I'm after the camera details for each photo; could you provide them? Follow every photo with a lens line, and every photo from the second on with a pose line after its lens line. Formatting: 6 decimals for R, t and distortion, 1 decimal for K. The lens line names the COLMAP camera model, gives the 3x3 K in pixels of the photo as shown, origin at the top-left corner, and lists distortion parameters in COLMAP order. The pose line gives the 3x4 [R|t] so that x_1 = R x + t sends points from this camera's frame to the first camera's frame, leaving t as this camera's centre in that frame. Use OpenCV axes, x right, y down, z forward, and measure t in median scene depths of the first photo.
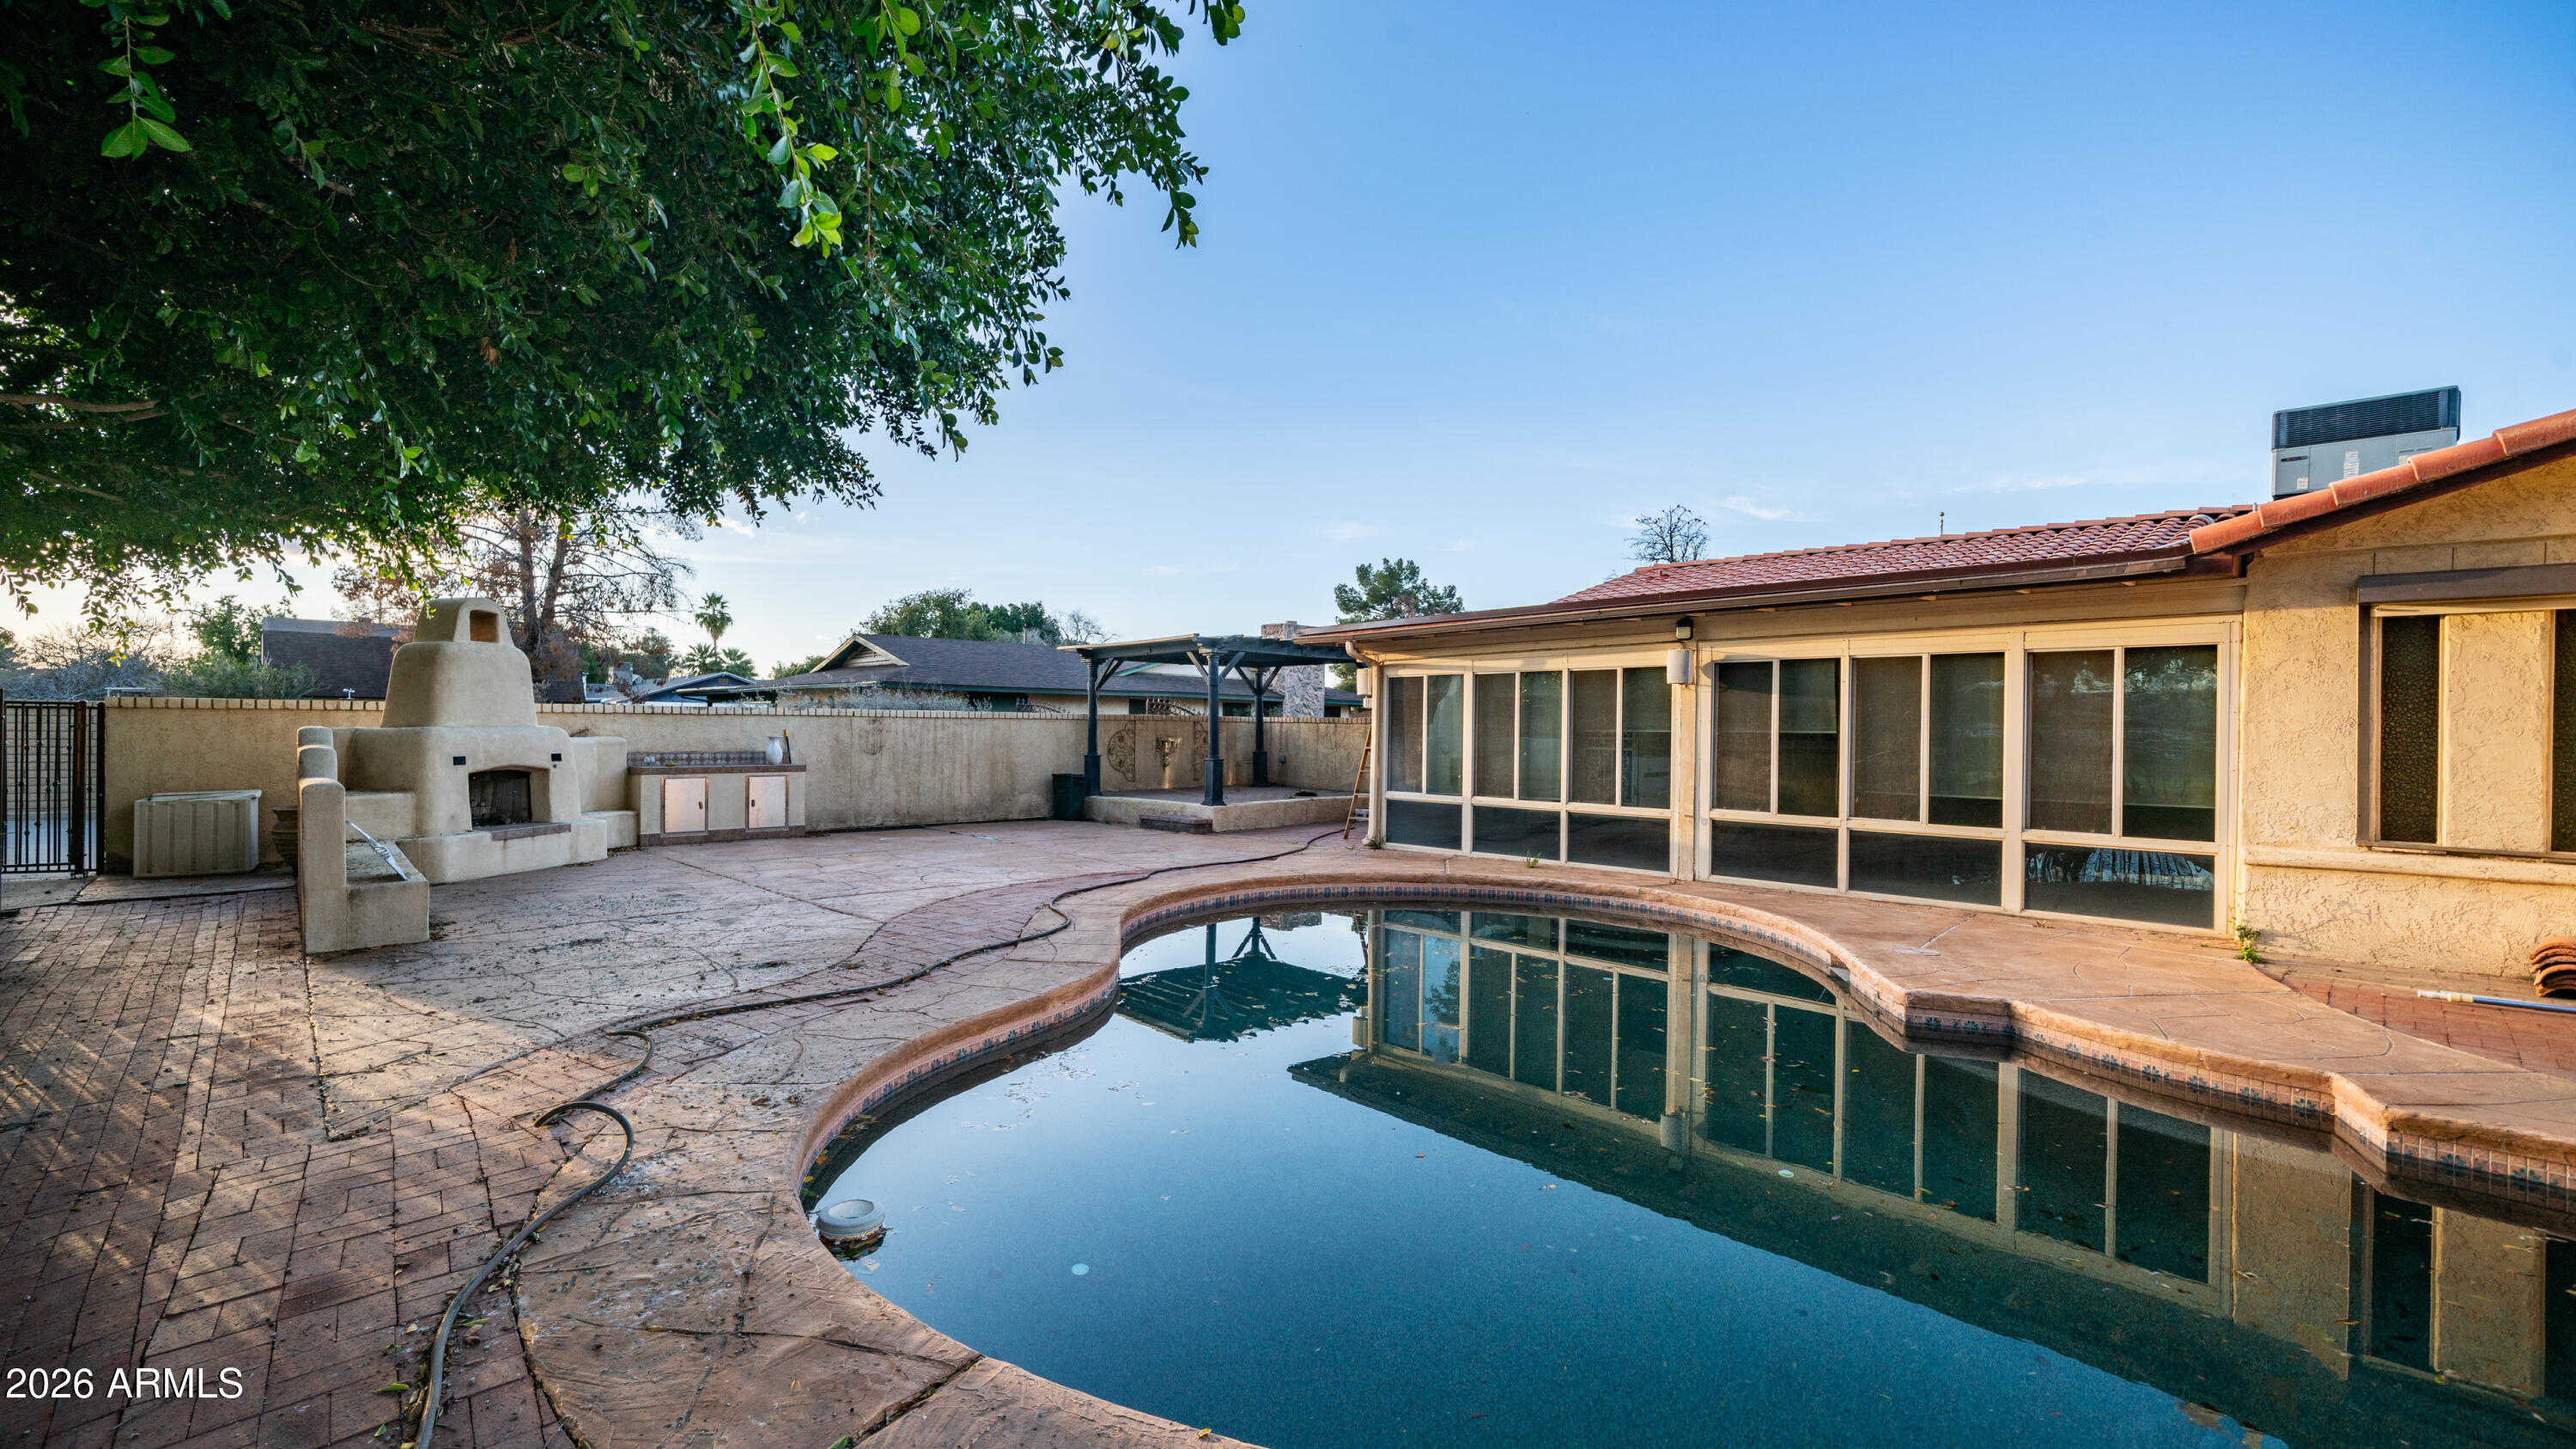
lens RADIAL K [[1055.9, 0, 1274.4], [0, 1055.9, 736.6], [0, 0, 1]] dist [0.000033, -0.000467]
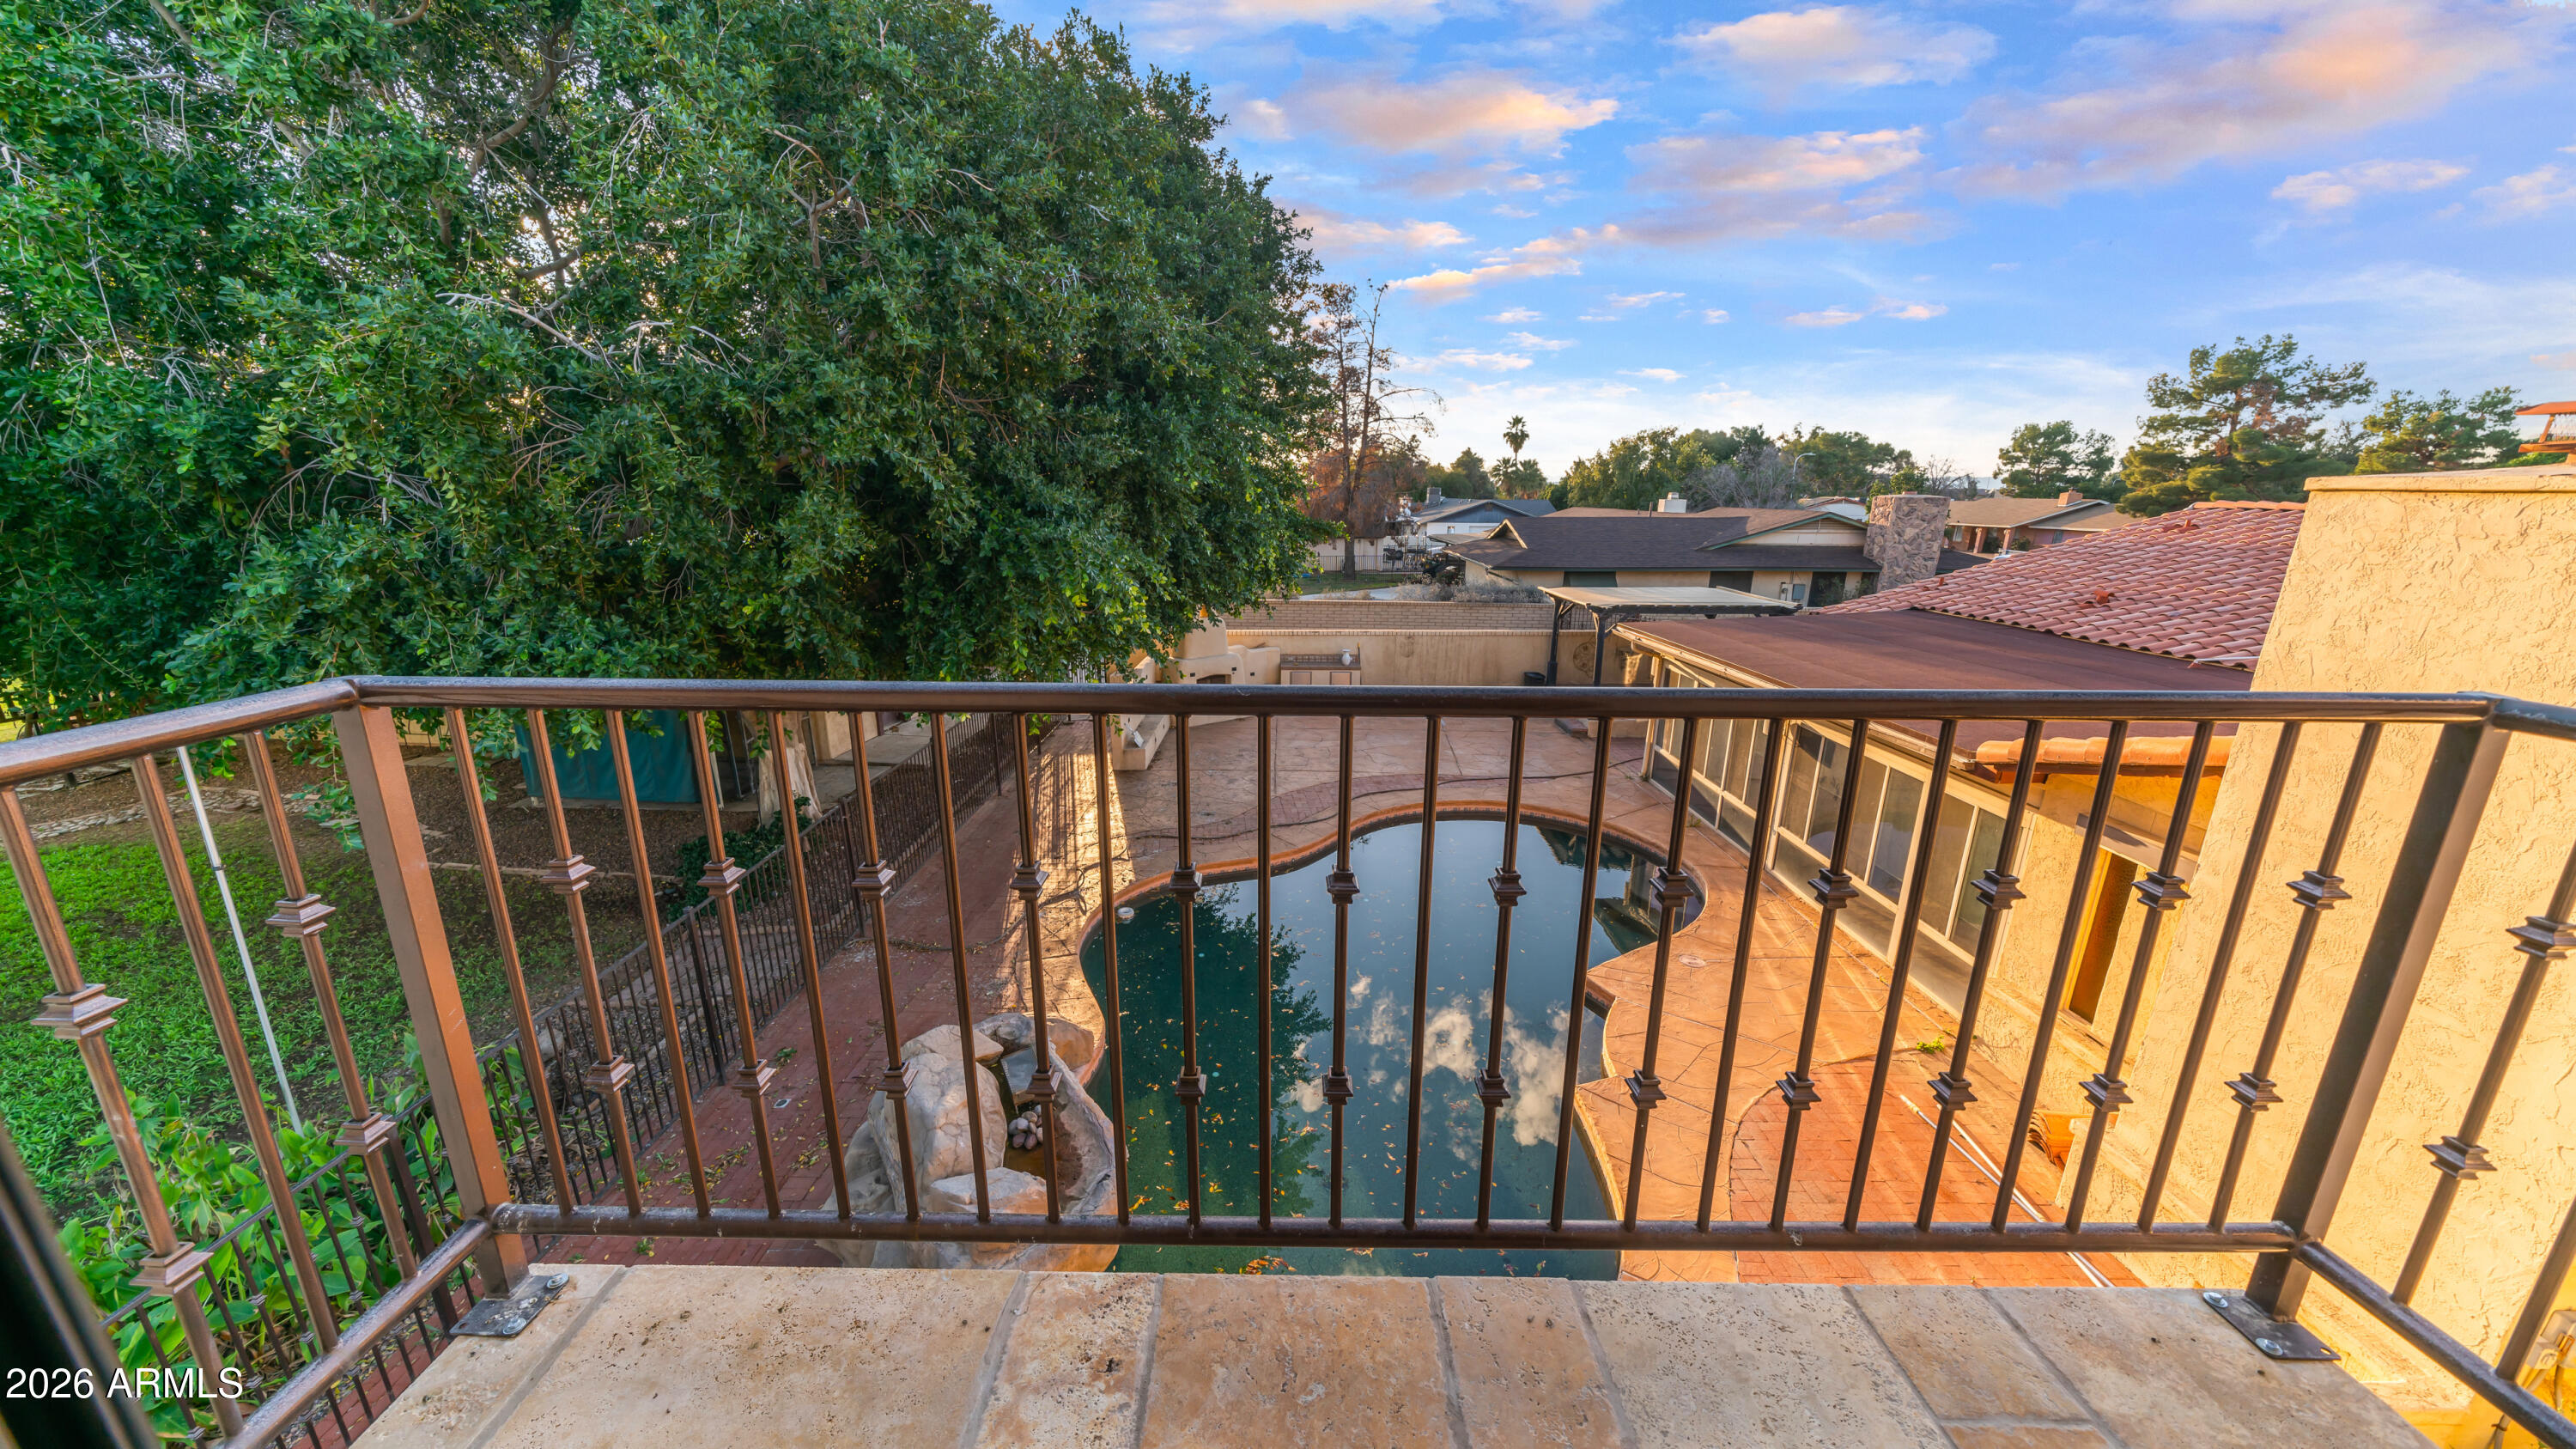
lens RADIAL K [[849.5, 0, 1288.0], [0, 849.5, 724.5], [0, 0, 1]] dist [-0.000316, 0.000078]
pose [[0.733724, 0.166954, -0.658617, 0.425668], [-0.010953, 0.972121, 0.234223, -0.207374], [0.679359, -0.164641, 0.715097, -0.147353]]
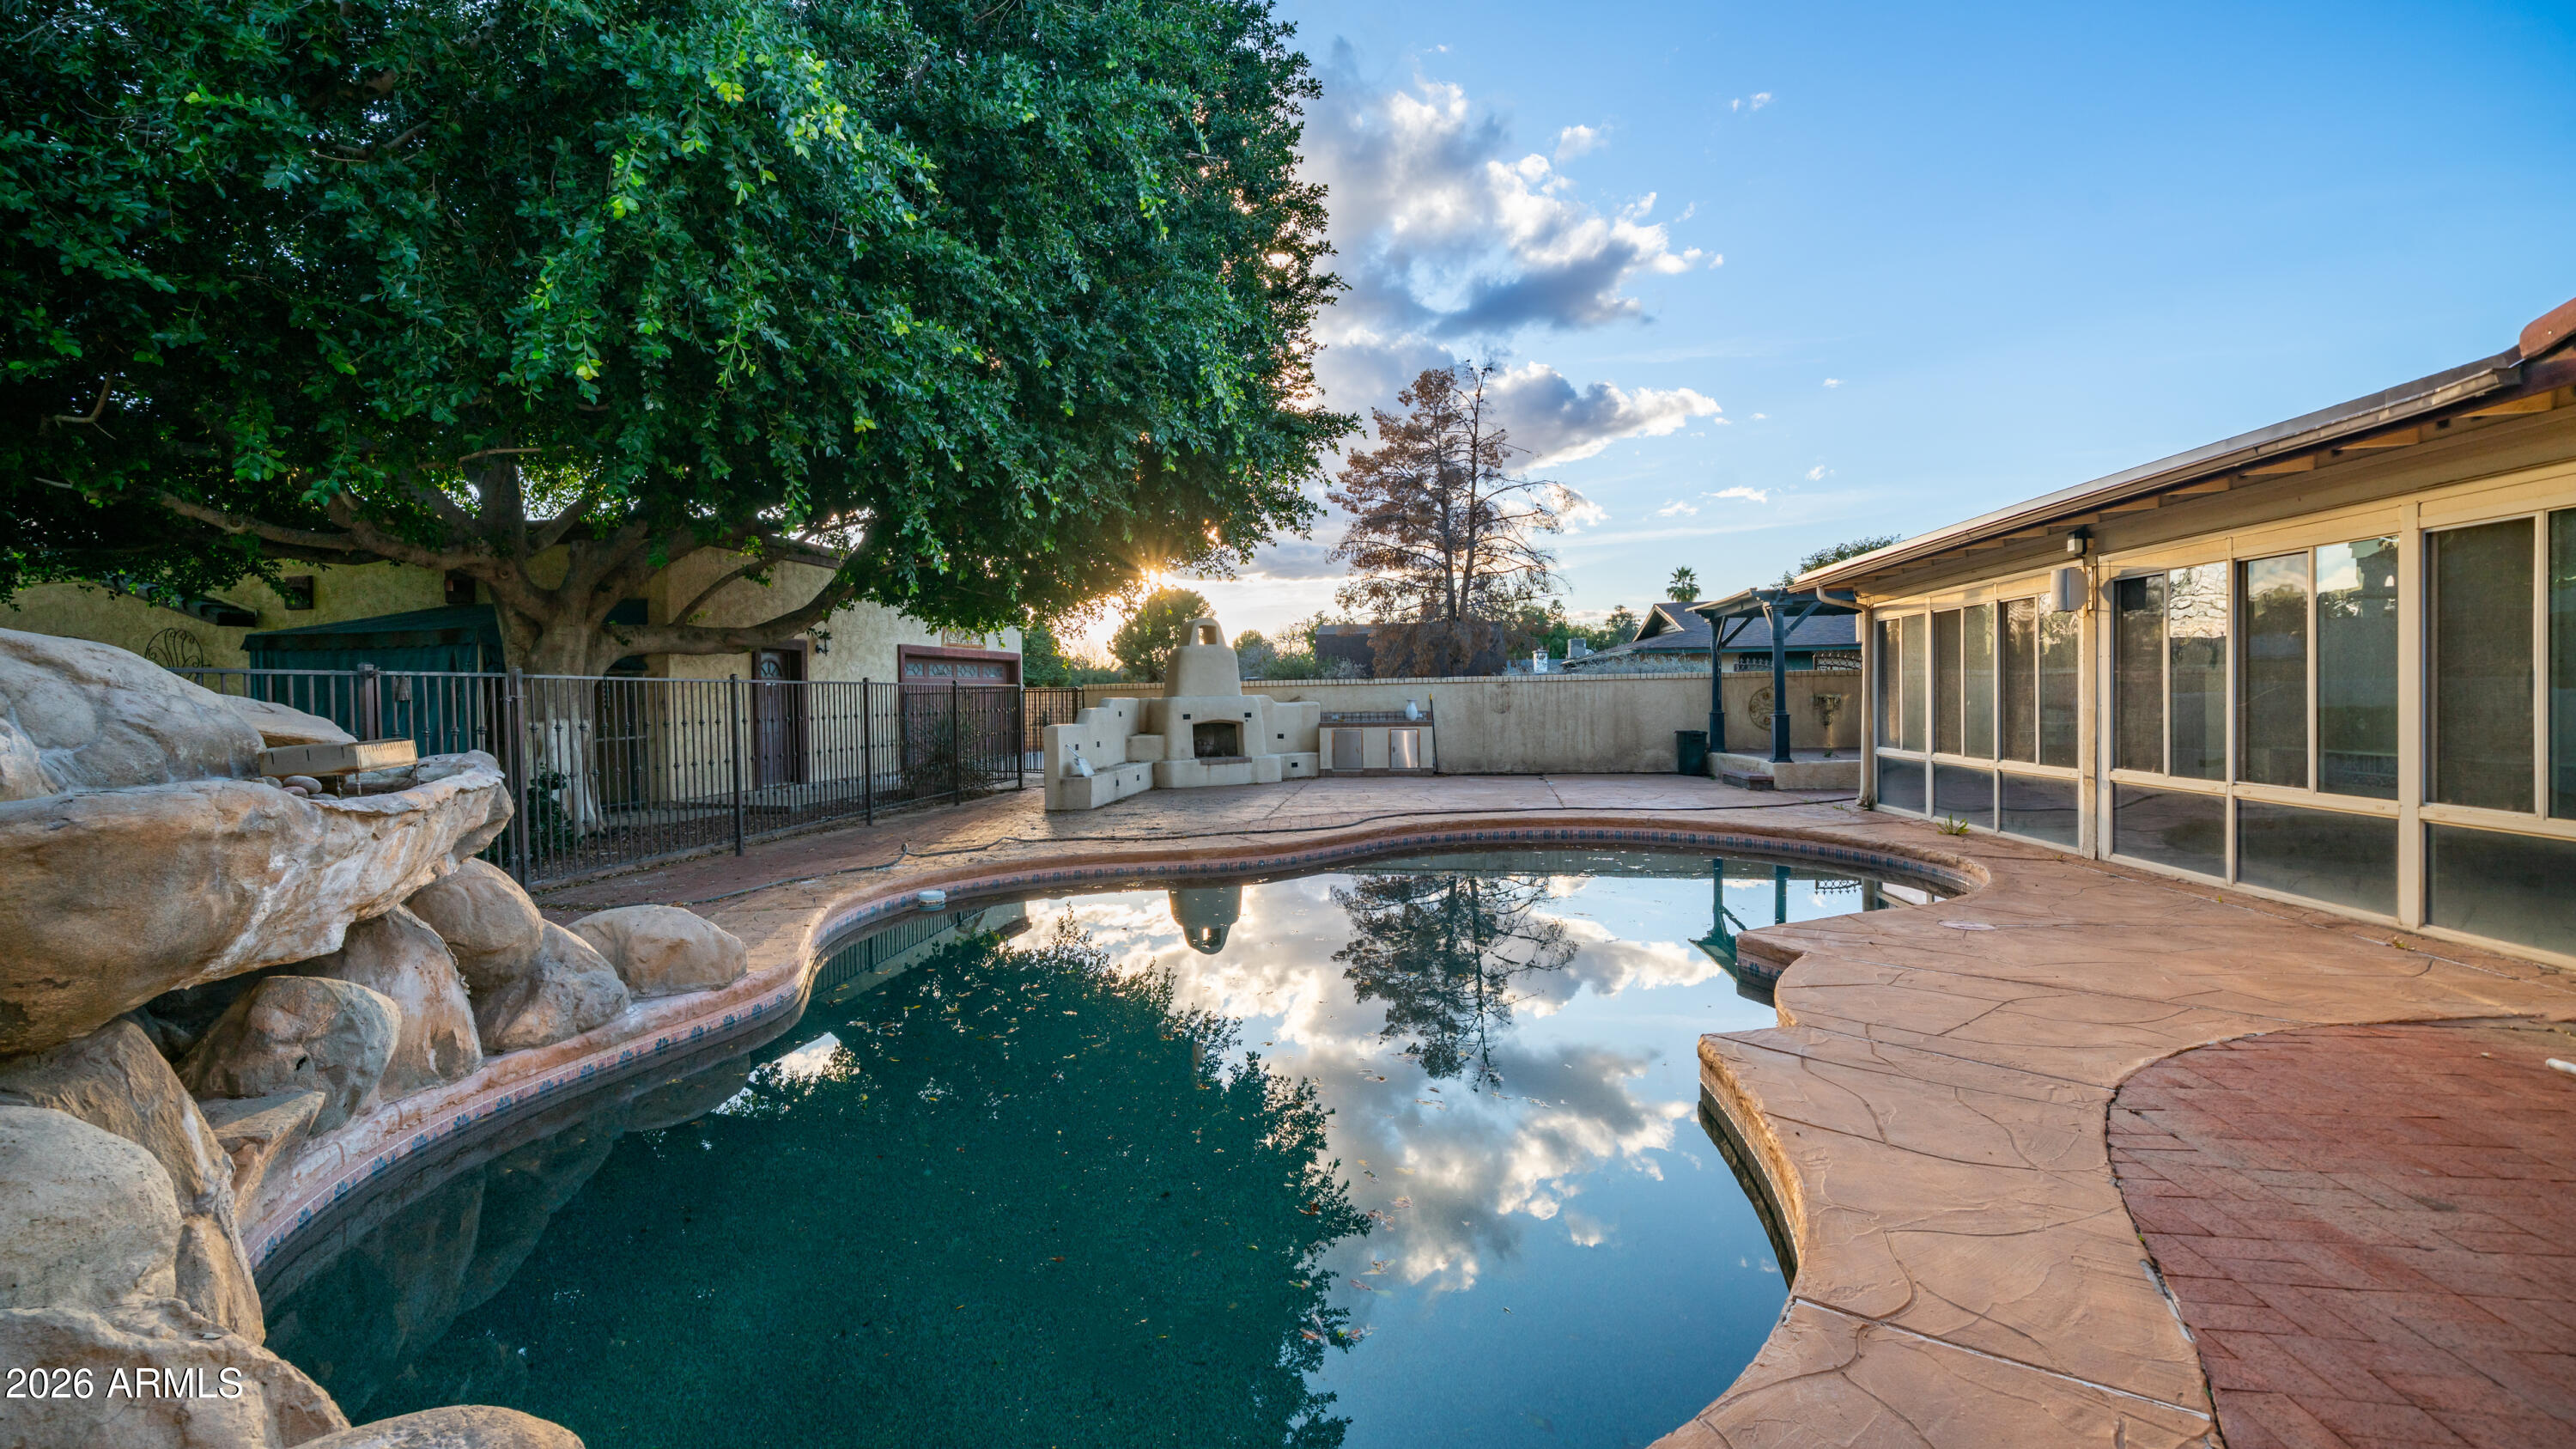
lens RADIAL K [[1055.9, 0, 1274.4], [0, 1055.9, 736.6], [0, 0, 1]] dist [0.000033, -0.000467]
pose [[0.644889, 0.008432, -0.764230, 0.396547], [0.016794, 0.999541, 0.025200, 0.009406], [0.764092, -0.029086, 0.644451, 0.015738]]
